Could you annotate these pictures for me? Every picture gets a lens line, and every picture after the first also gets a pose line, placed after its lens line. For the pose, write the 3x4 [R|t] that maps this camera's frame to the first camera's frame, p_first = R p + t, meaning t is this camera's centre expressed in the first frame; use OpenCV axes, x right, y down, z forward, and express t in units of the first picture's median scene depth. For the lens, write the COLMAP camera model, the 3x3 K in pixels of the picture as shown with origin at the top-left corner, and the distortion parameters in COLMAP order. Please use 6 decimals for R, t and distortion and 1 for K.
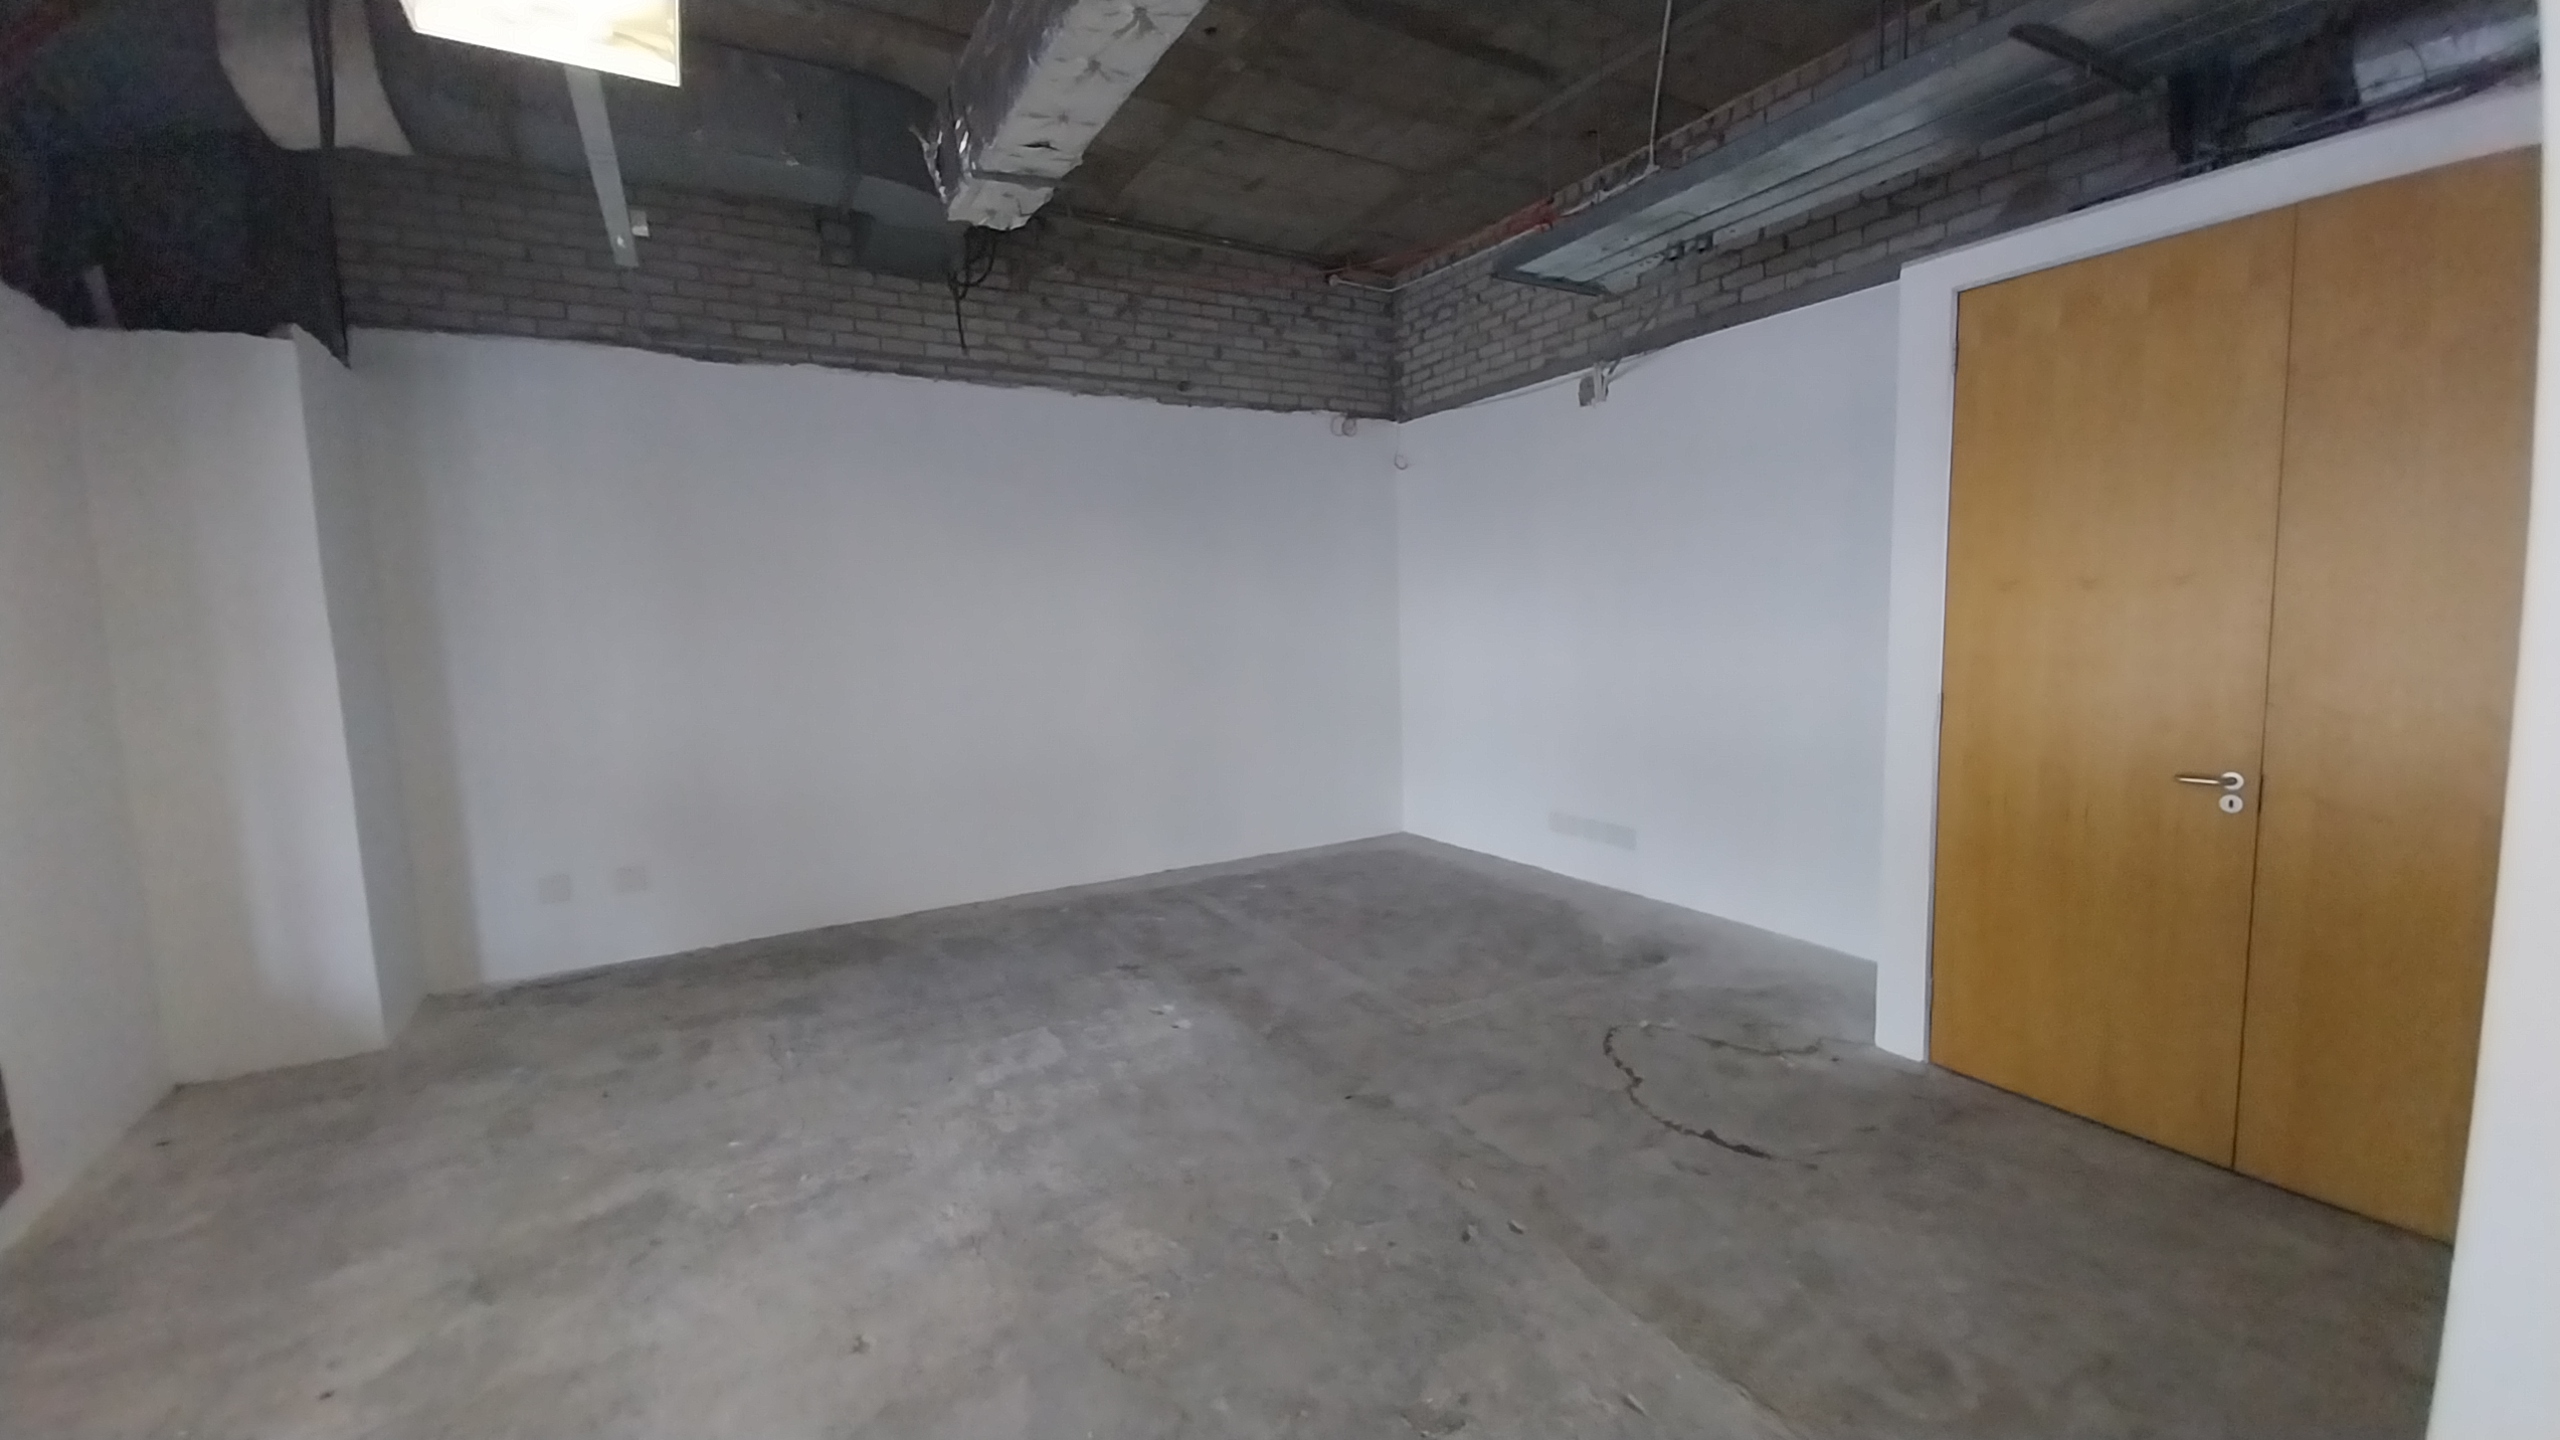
lens RADIAL K [[1004.7, 0, 1287.9], [0, 1004.7, 718.6], [0, 0, 1]] dist [0.029243, -0.019865]
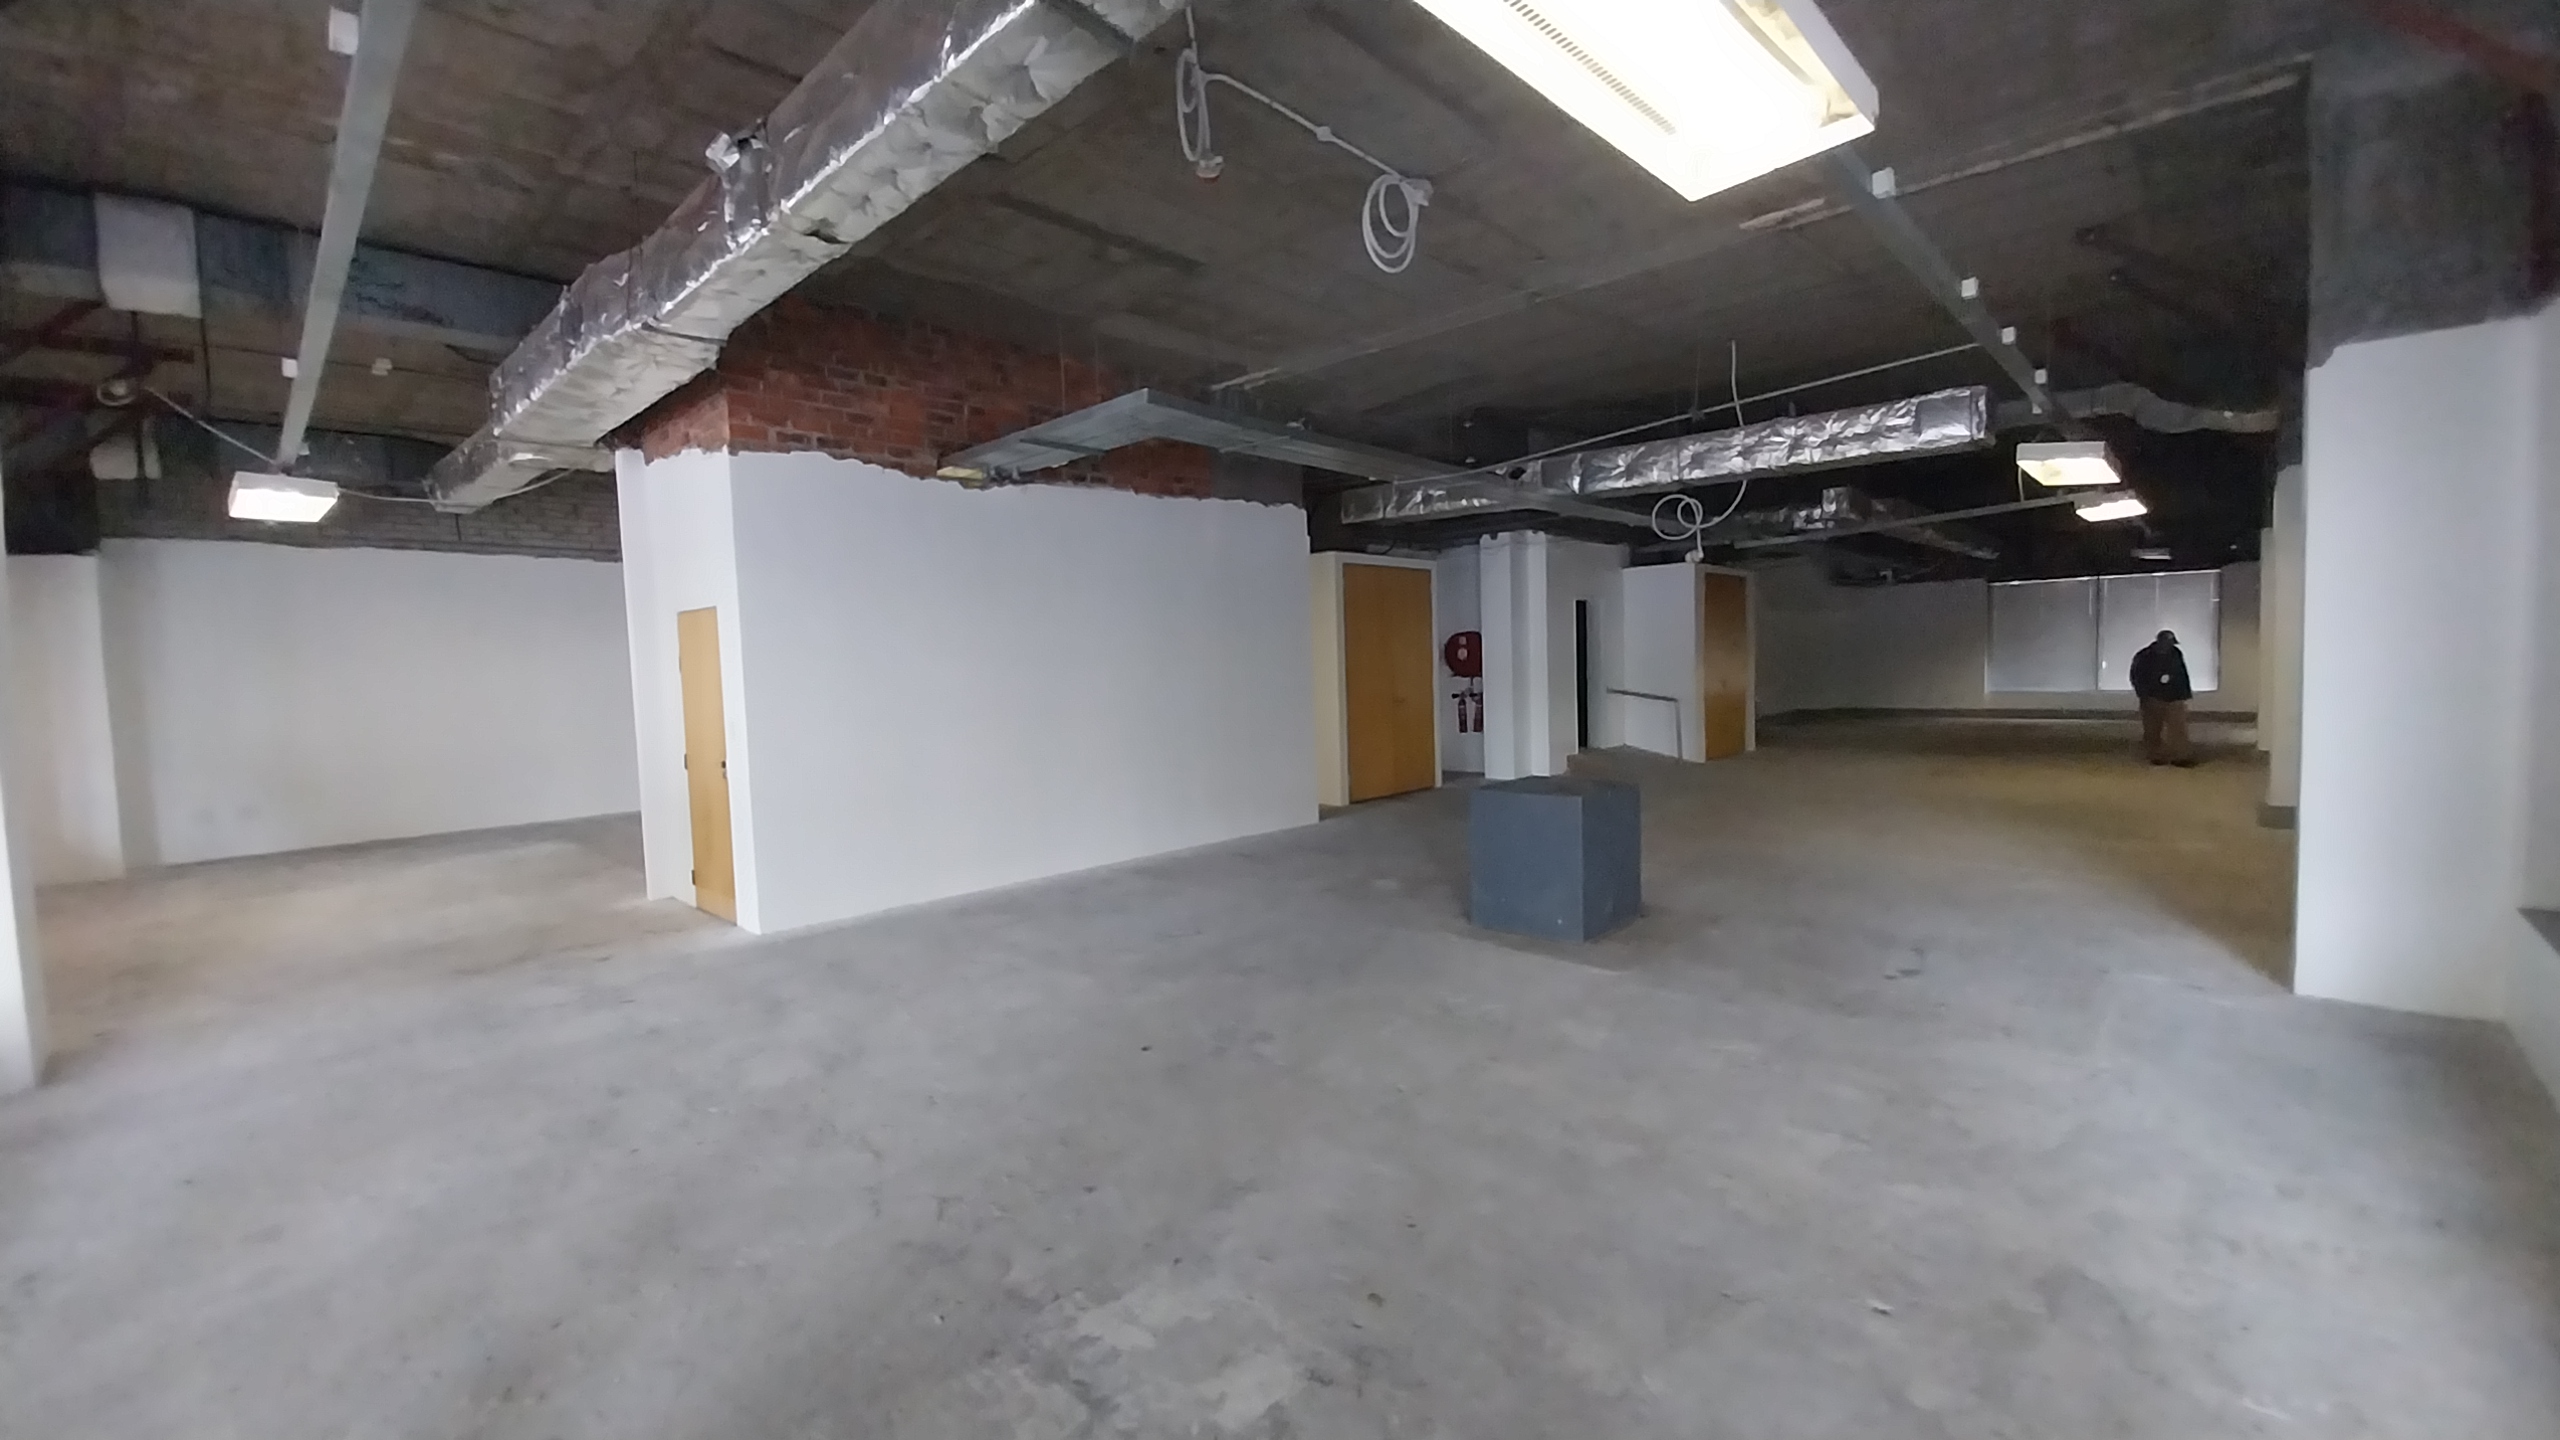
lens RADIAL K [[1004.3, 0, 1291.3], [0, 1004.3, 716.3], [0, 0, 1]] dist [0.023629, -0.016250]
pose [[0.956187, -0.013173, 0.292461, 0.624276], [0.029281, 0.998281, -0.050769, 0.119329], [-0.291289, 0.057108, 0.954929, -1.290221]]
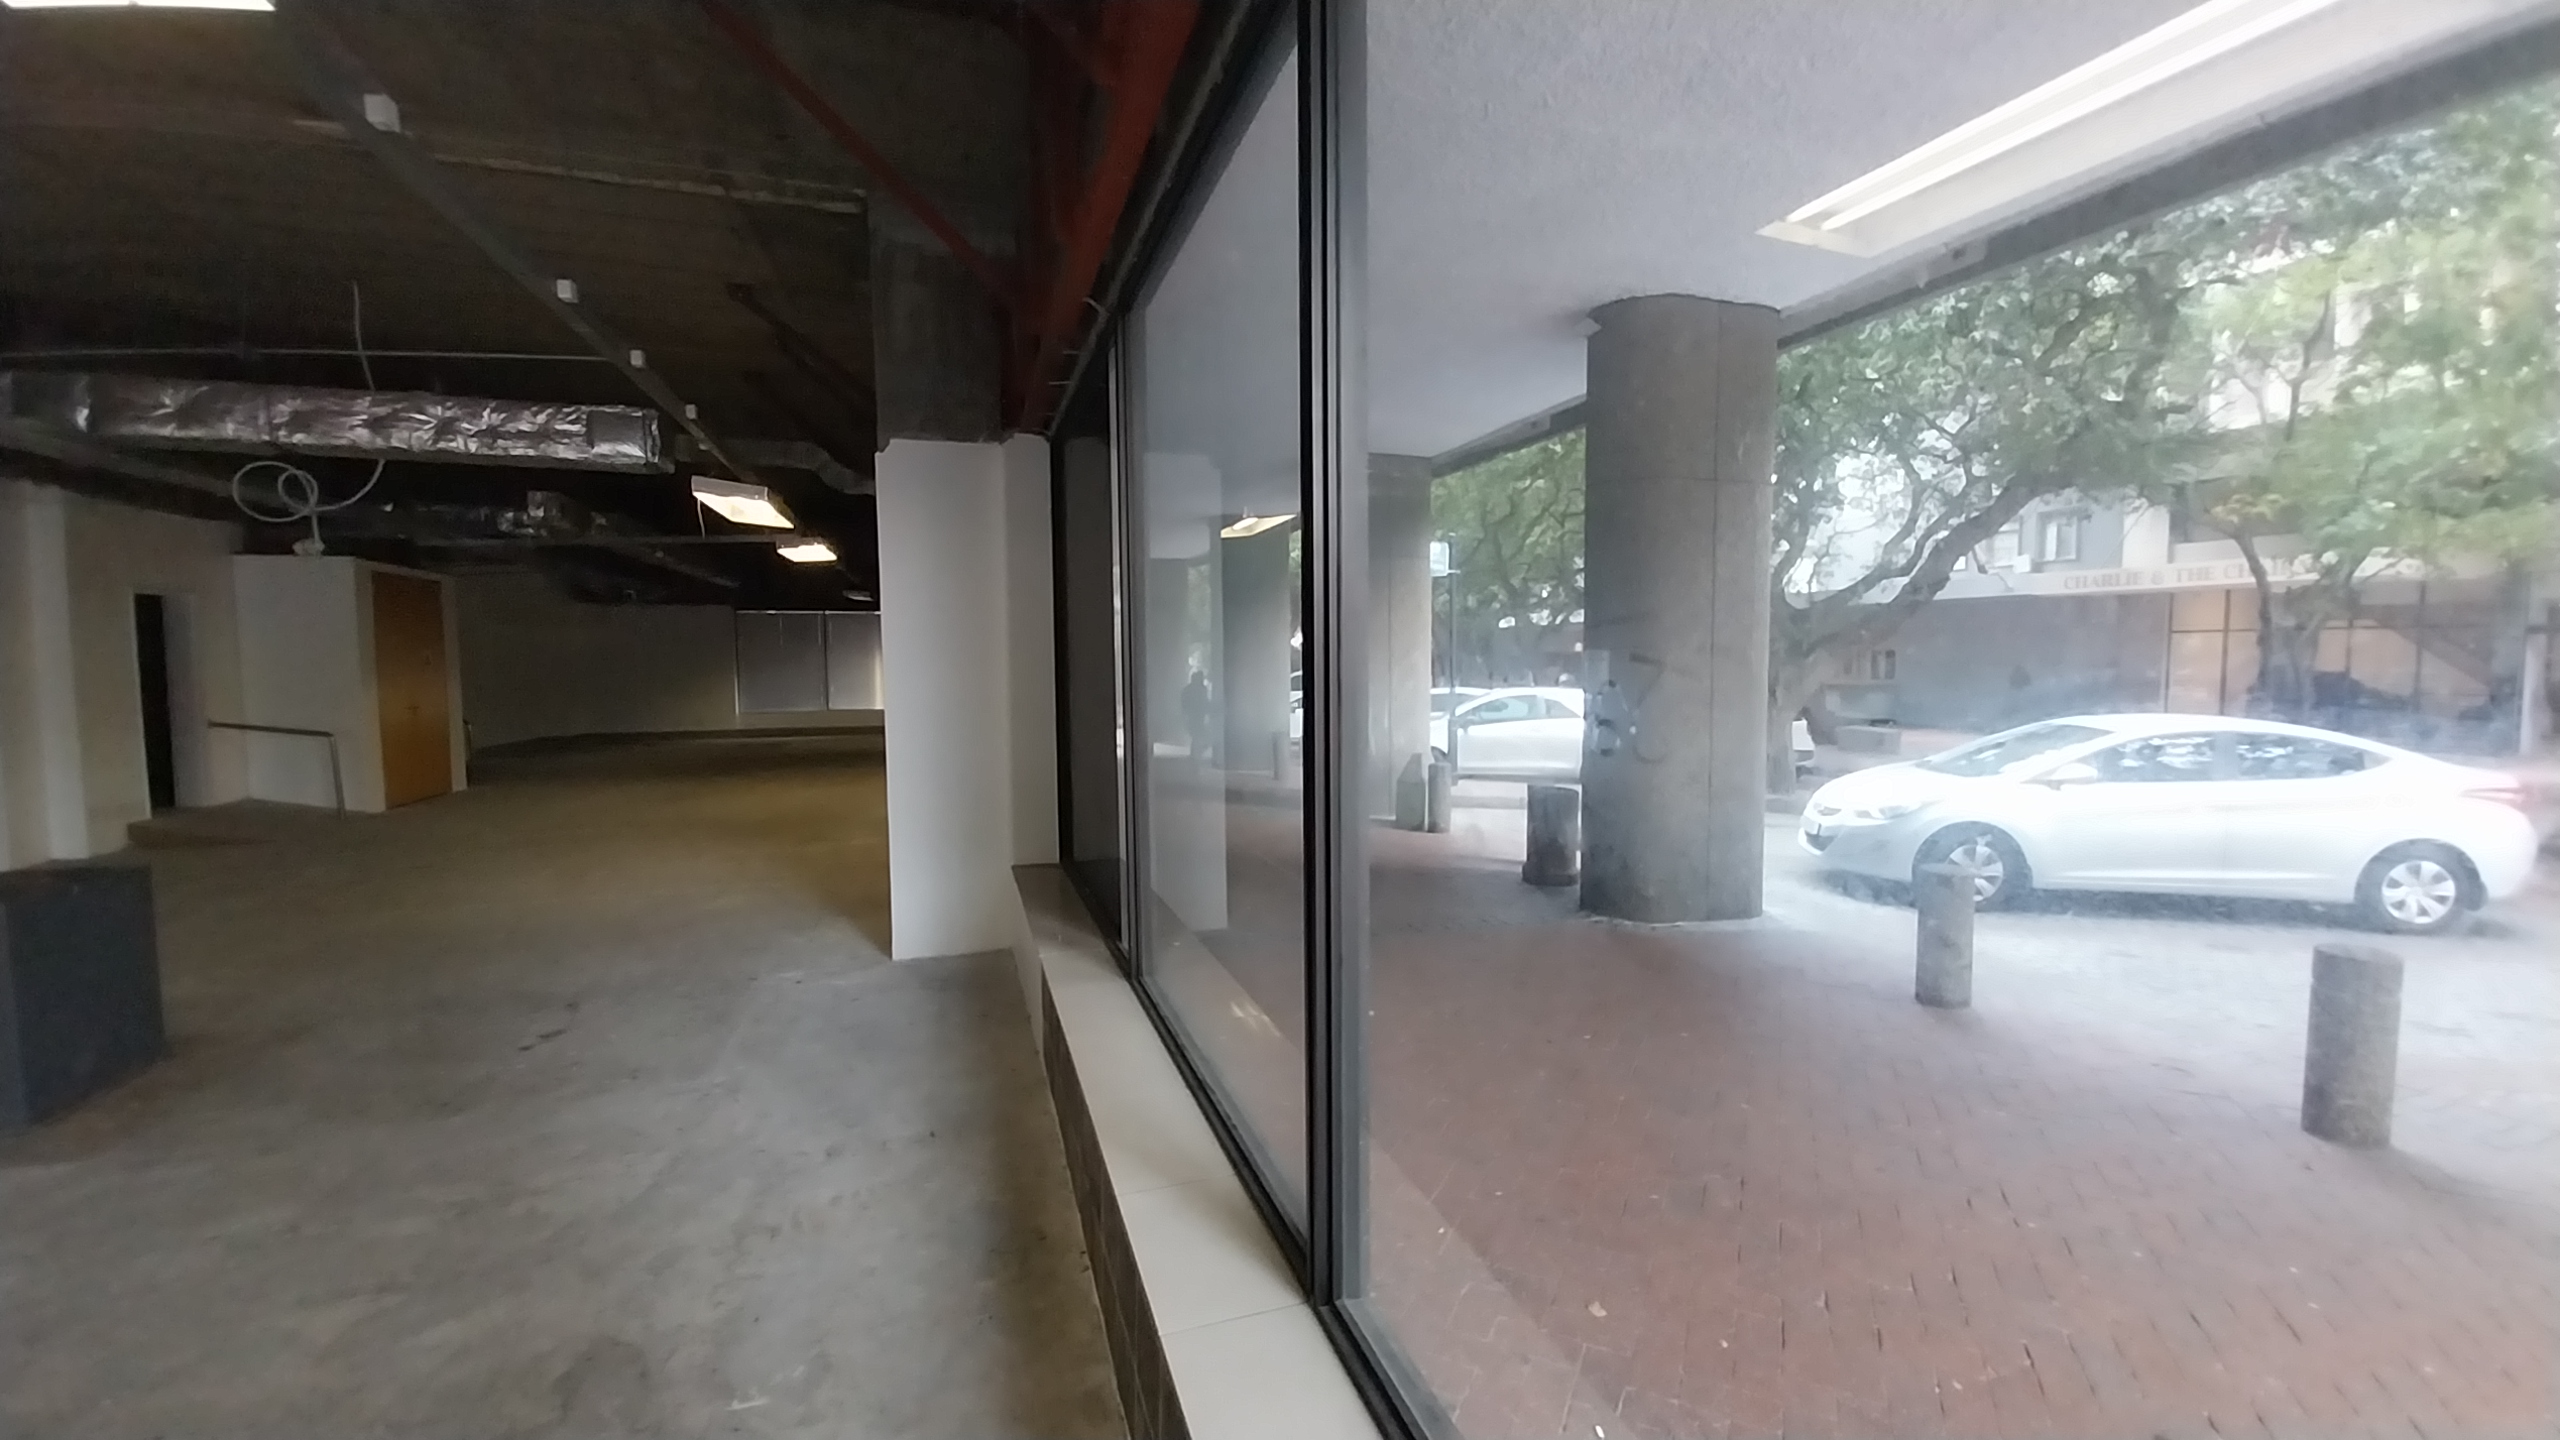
lens RADIAL K [[1004.7, 0, 1287.9], [0, 1004.7, 718.6], [0, 0, 1]] dist [0.029243, -0.019865]
pose [[0.195968, -0.028605, 0.980193, 0.732652], [0.101764, 0.994771, 0.008685, 0.118404], [-0.975316, 0.098047, 0.197854, -1.335611]]
